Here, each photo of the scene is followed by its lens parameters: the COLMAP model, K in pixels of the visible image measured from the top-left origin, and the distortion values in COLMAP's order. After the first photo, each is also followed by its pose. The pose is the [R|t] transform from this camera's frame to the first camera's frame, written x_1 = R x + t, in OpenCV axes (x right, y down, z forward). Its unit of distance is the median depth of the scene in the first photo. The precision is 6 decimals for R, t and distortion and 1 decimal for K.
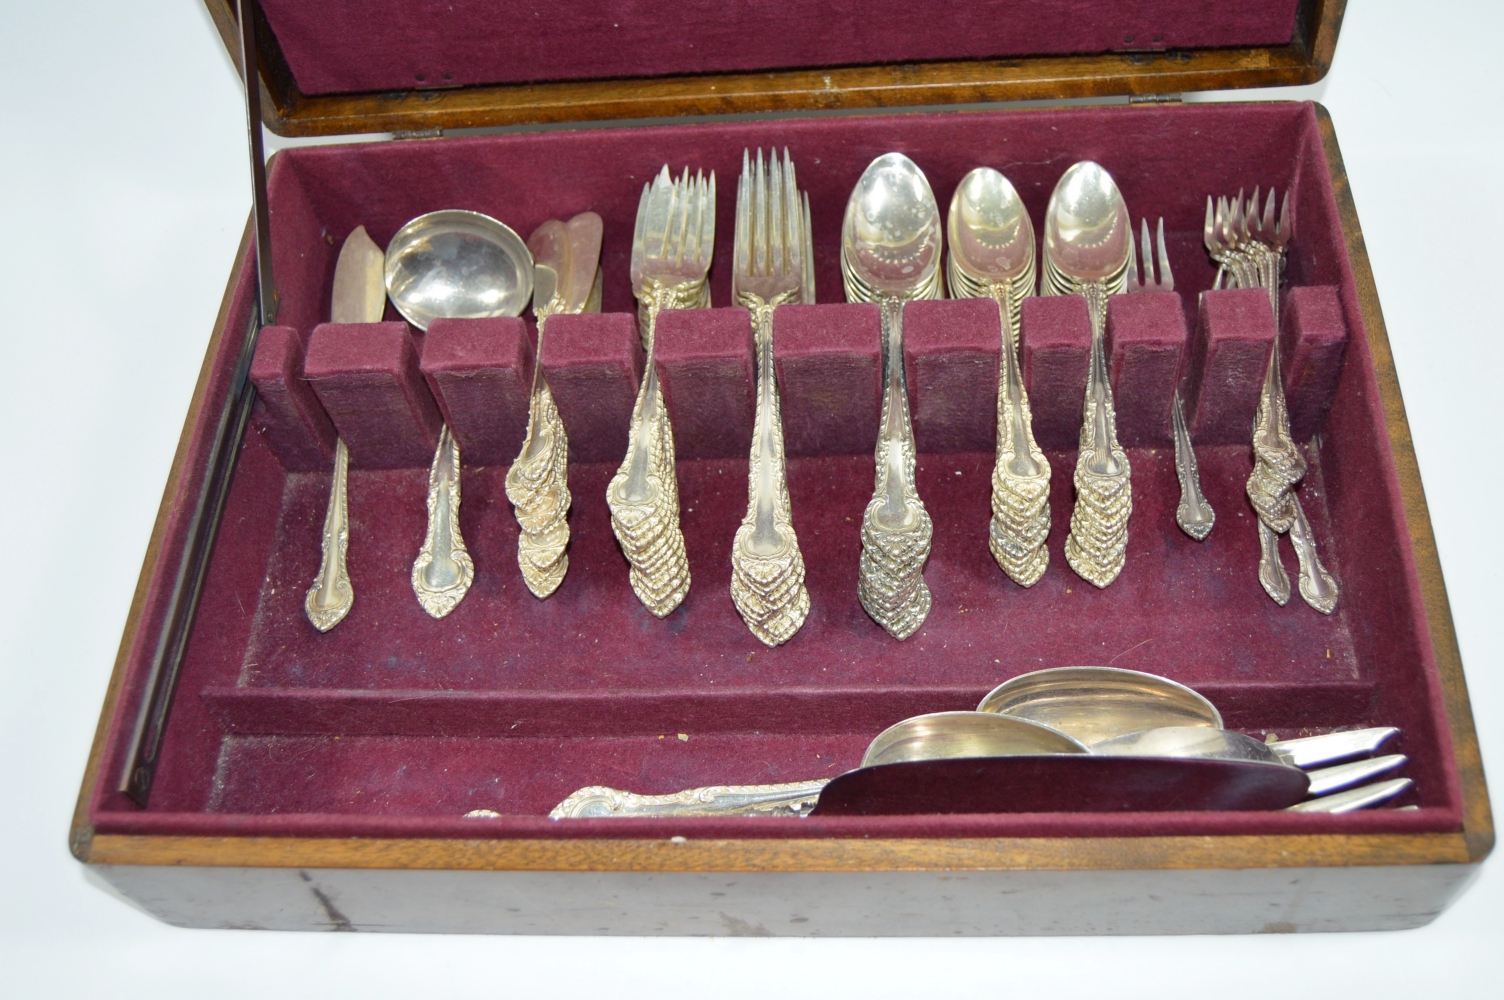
lens RADIAL K [[1500.5, 0, 784.4], [0, 1500.5, 469.1], [0, 0, 1]] dist [-0.065251, 0.000000]
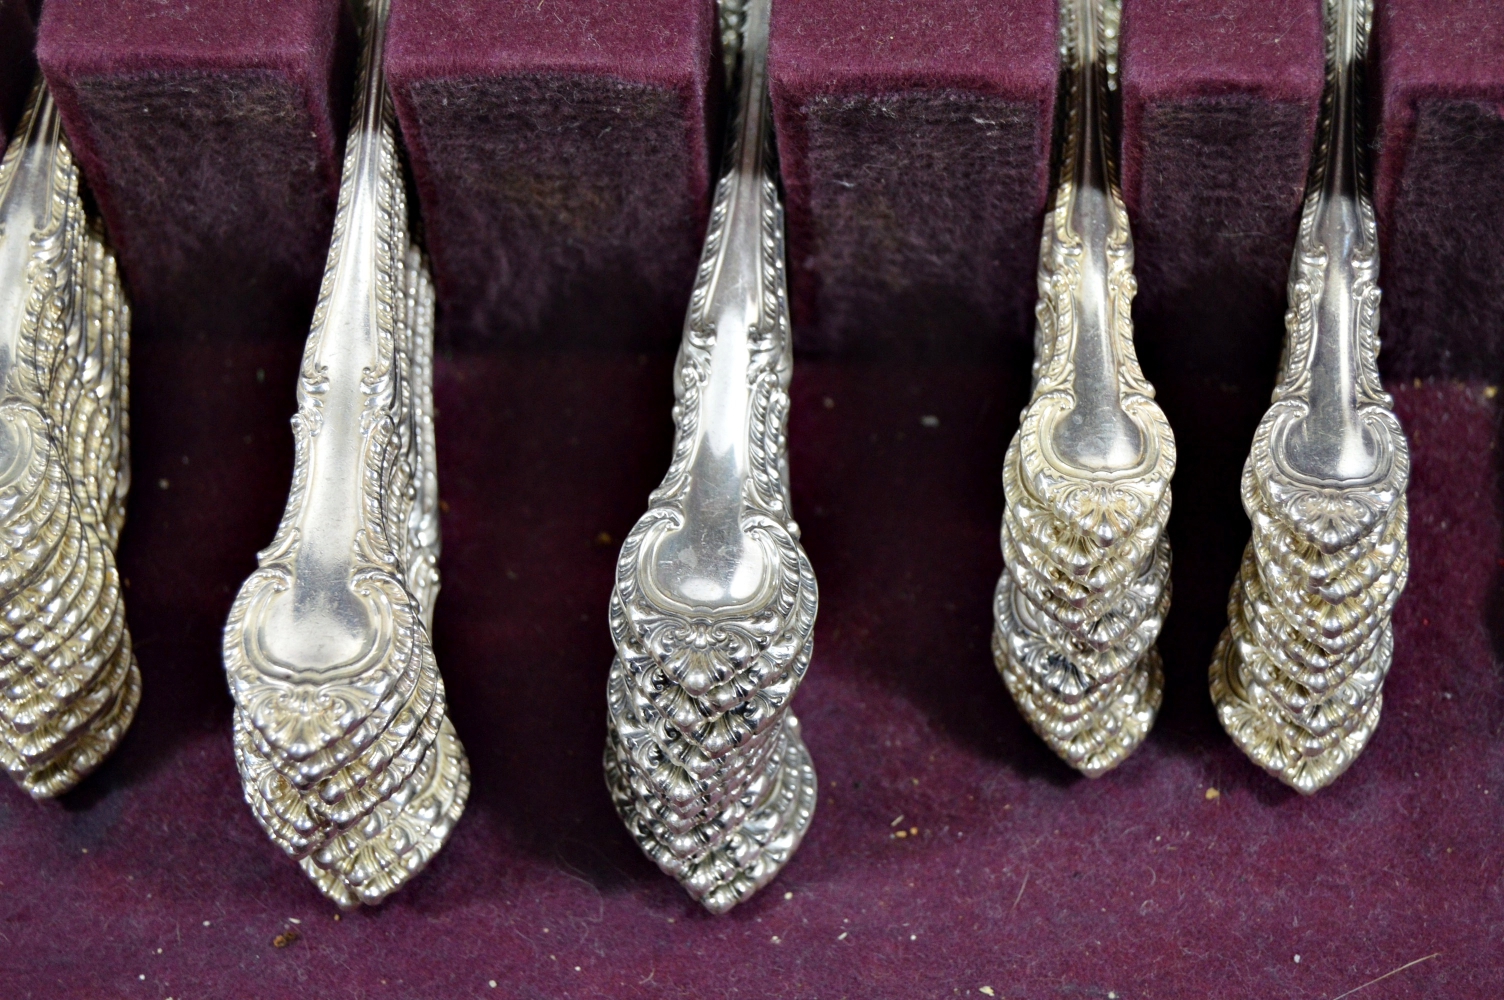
lens RADIAL K [[3316.9, 0, 762.7], [0, 3316.9, 503.7], [0, 0, 1]] dist [-0.031050, 0.000000]
pose [[0.998568, 0.053258, 0.005052, 0.079681], [-0.053497, 0.993707, 0.098410, -0.056392], [0.000221, -0.098539, 0.995133, 0.244358]]
